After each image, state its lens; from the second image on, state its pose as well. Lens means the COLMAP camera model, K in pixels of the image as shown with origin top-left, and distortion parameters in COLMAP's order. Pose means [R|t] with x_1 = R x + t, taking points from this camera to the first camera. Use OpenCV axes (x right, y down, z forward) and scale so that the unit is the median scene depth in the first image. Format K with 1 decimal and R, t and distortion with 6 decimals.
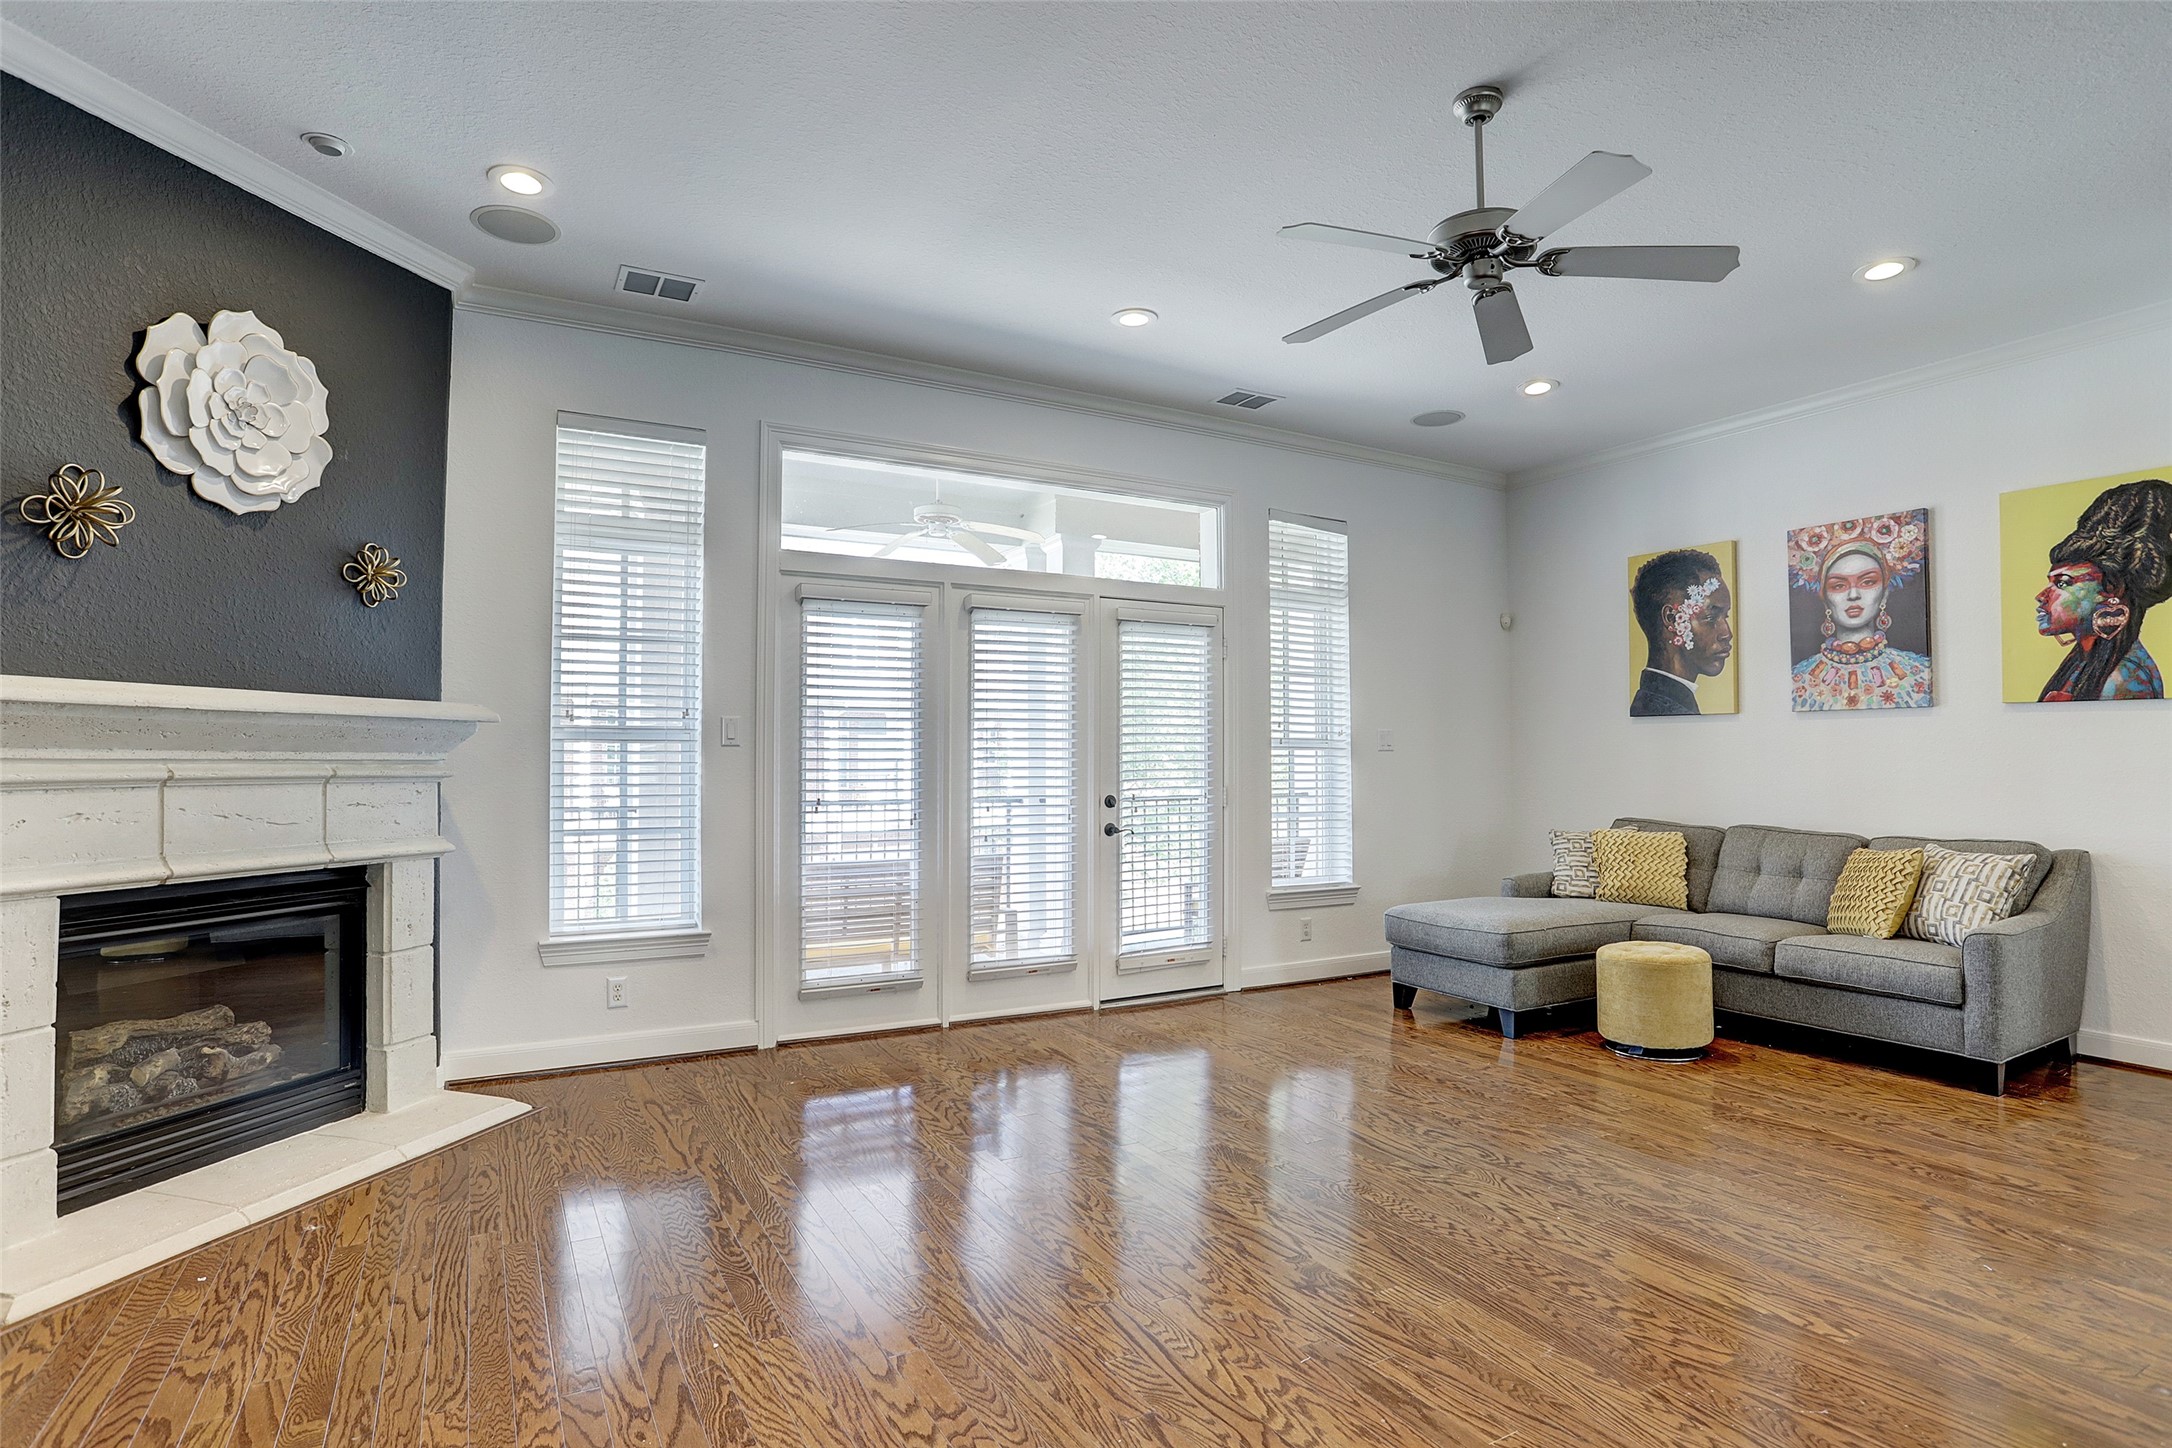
lens RADIAL K [[1078.6, 0, 1062.7], [0, 1078.6, 733.5], [0, 0, 1]] dist [-0.051867, 0.016178]
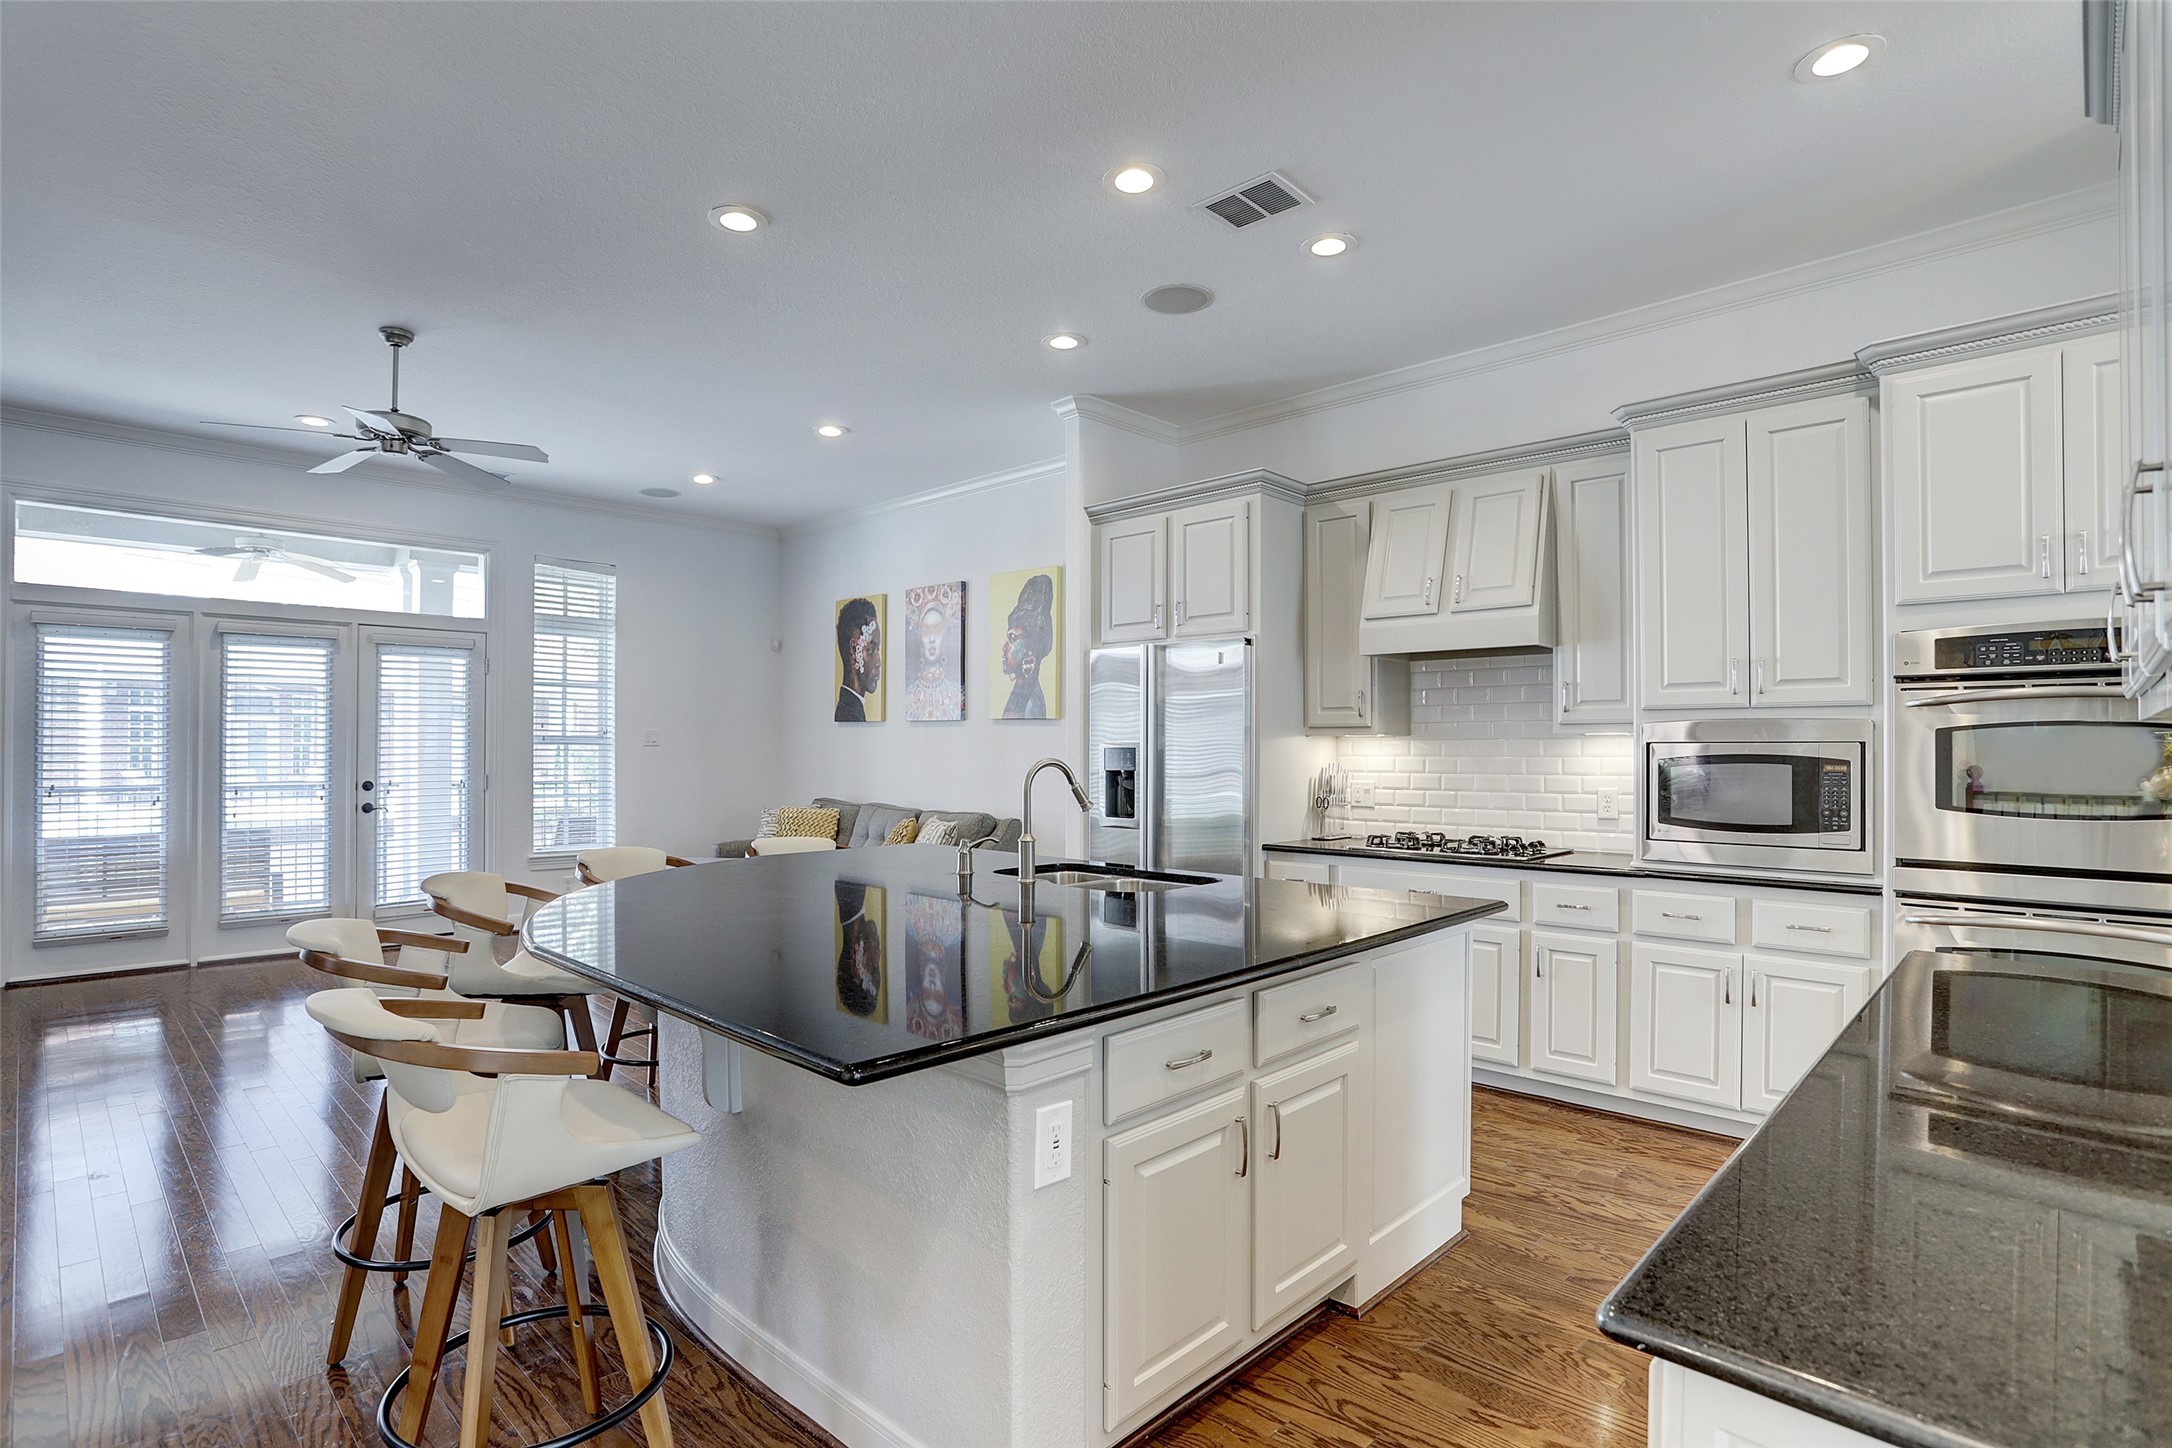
lens RADIAL K [[1078.6, 0, 1041.6], [0, 1078.6, 744.2], [0, 0, 1]] dist [-0.051867, 0.016178]
pose [[0.966705, 0.005666, 0.255830, 0.551279], [-0.012235, 0.999635, 0.024091, -0.029533], [-0.255600, -0.026419, 0.966422, -0.448169]]
